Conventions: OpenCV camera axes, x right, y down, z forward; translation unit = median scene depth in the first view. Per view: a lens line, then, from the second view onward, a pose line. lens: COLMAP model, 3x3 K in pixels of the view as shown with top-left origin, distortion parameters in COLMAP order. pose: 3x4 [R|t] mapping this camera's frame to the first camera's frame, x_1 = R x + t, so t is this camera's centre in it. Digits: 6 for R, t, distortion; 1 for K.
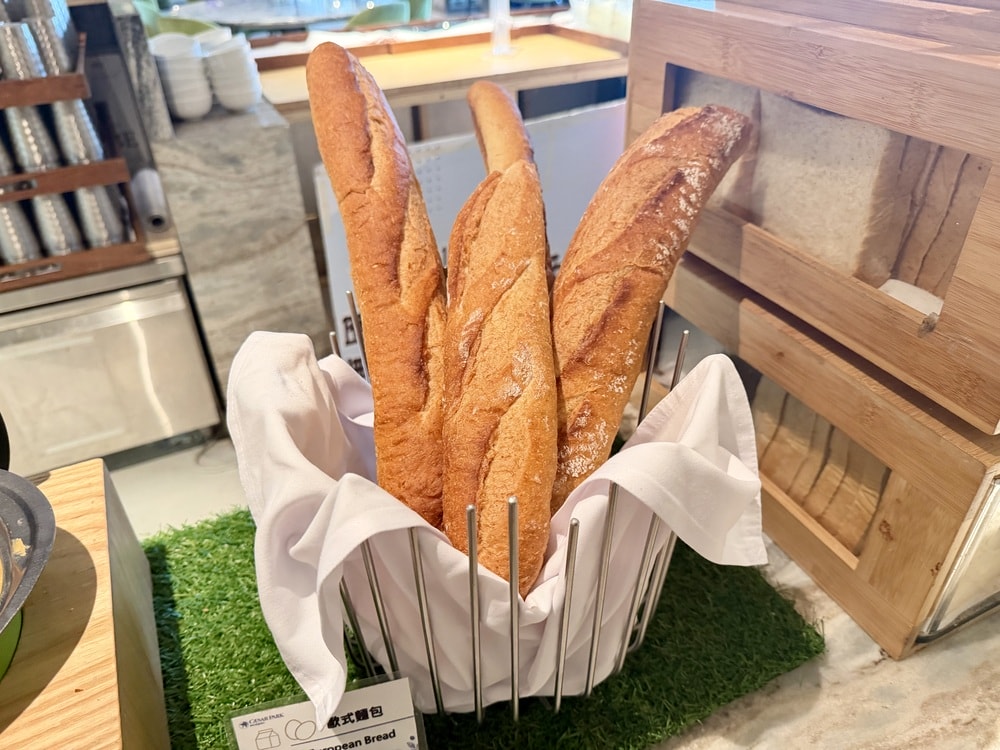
lens RADIAL K [[718.2, 0, 499.6], [0, 718.2, 377.3], [0, 0, 1]] dist [0.009222, -0.034594]
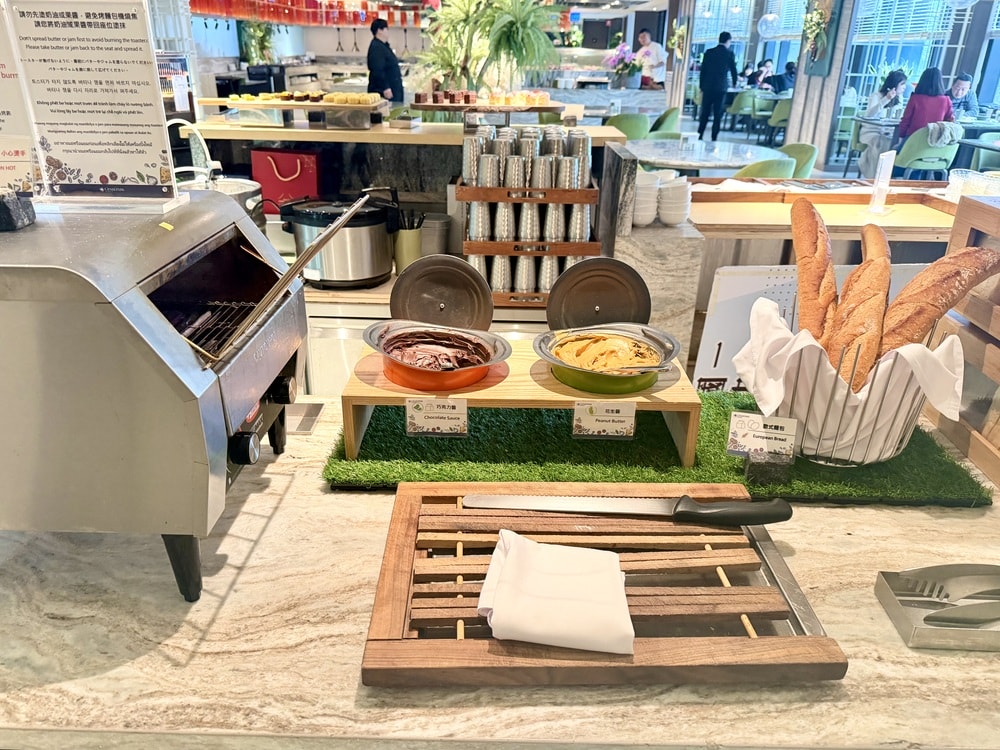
lens RADIAL K [[718.2, 0, 495.0], [0, 718.2, 380.4], [0, 0, 1]] dist [0.009222, -0.034594]
pose [[0.885253, 0.224590, -0.407292, -0.052859], [-0.287497, 0.952589, -0.099598, 0.713040], [0.365613, 0.205265, 0.907851, -1.572711]]
